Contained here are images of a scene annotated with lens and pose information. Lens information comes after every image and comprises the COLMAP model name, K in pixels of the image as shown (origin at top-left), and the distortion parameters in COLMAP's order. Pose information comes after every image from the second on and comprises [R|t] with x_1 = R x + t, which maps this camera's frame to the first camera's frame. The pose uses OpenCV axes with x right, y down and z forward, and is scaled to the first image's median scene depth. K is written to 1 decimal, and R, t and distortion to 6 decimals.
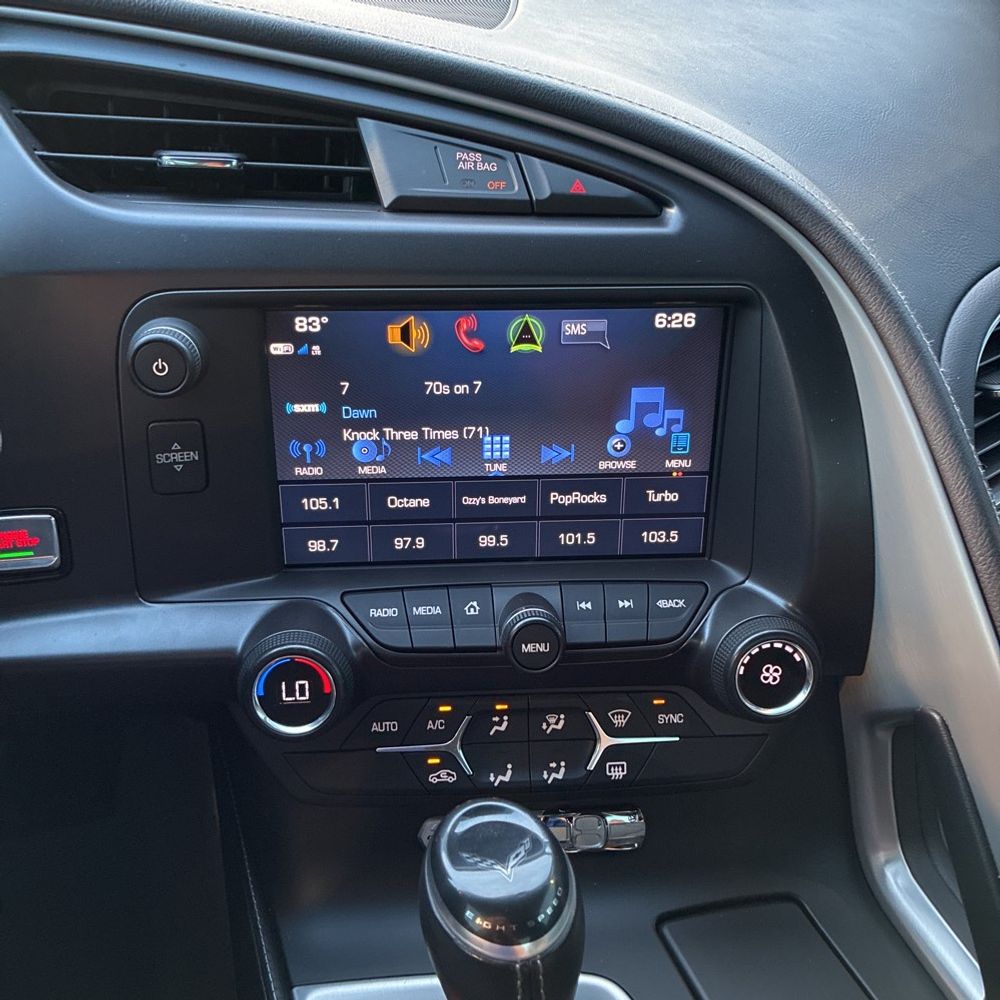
lens RADIAL K [[1011.2, 0, 500.0], [0, 1011.2, 500.0], [0, 0, 1]] dist [0.022921, -0.008587]
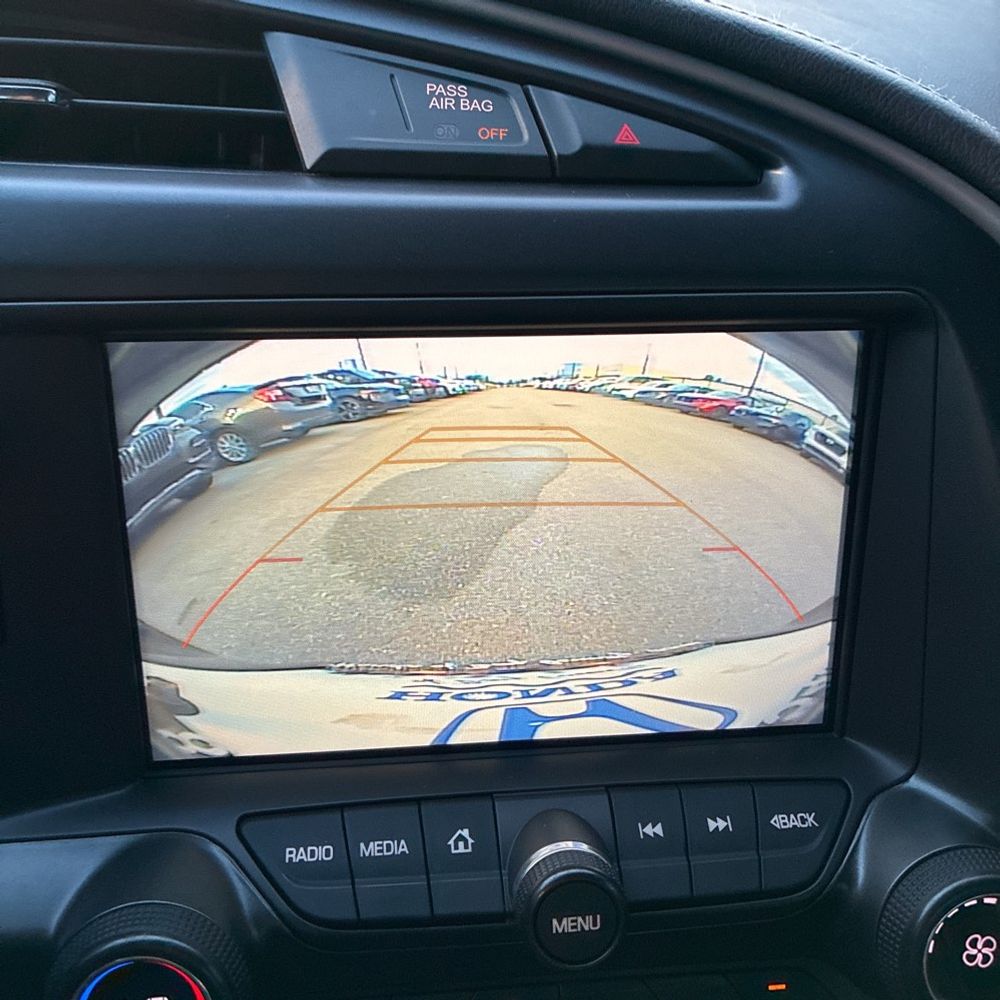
lens RADIAL K [[1039.5, 0, 500.0], [0, 1039.5, 500.0], [0, 0, 1]] dist [0.009024, 0.007269]
pose [[0.999644, -0.014995, 0.022065, -0.015864], [0.016859, 0.996077, -0.086867, -0.037526], [-0.020676, 0.087208, 0.995976, 0.391236]]
